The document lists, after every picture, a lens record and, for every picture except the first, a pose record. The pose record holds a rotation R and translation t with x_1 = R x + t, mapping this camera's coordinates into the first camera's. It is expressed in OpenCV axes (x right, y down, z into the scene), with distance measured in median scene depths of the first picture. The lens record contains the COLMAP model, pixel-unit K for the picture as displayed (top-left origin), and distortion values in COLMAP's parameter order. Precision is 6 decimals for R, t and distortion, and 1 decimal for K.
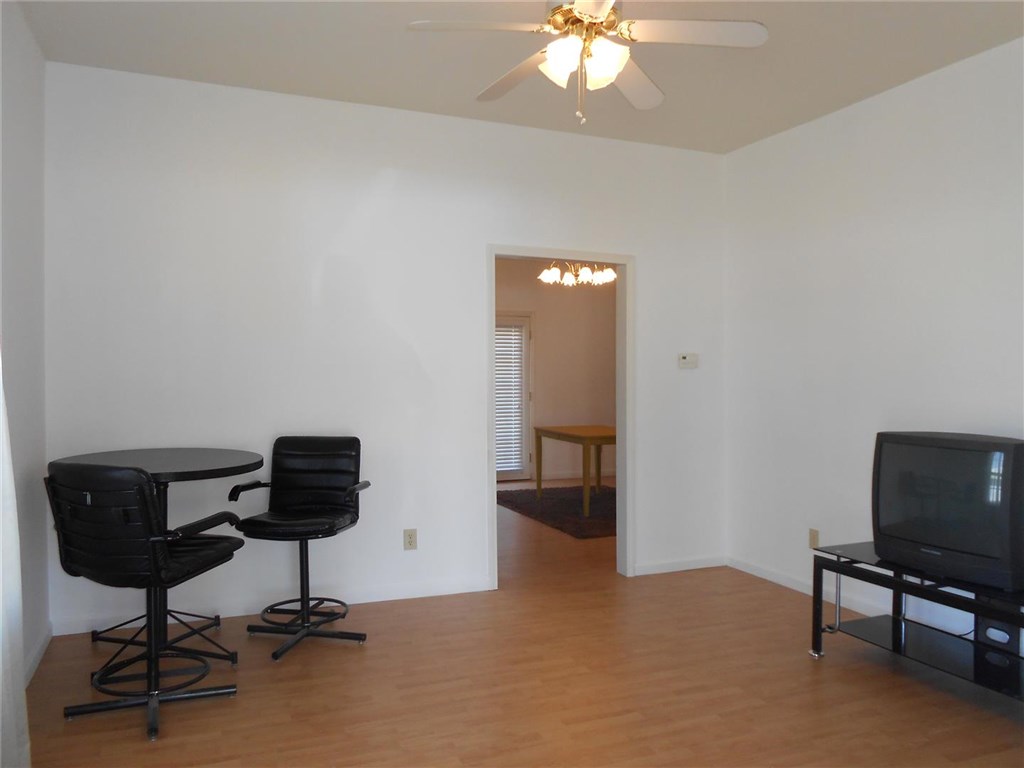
lens RADIAL K [[804.7, 0, 512.0], [0, 804.7, 384.0], [0, 0, 1]] dist [0.004696, -0.000469]
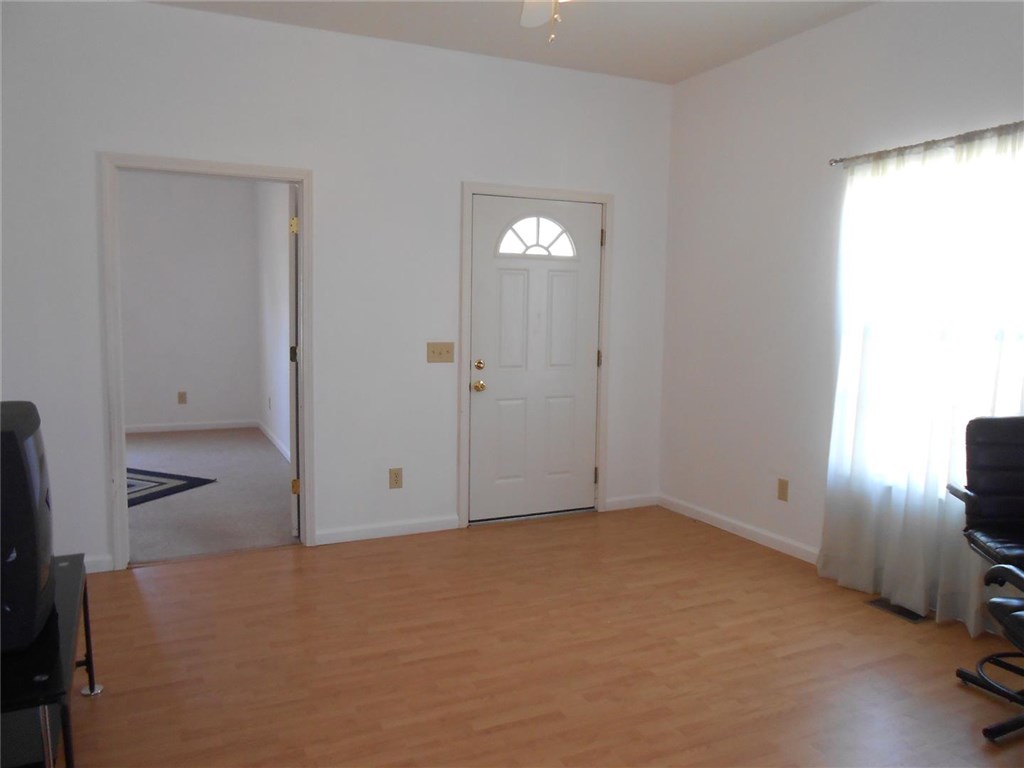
lens RADIAL K [[743.5, 0, 512.0], [0, 743.5, 384.0], [0, 0, 1]] dist [-0.008996, 0.004245]
pose [[-0.998902, -0.008480, -0.046082, 0.128107], [-0.014716, 0.990500, 0.136722, -0.041305], [0.044485, 0.137250, -0.989537, 1.401182]]
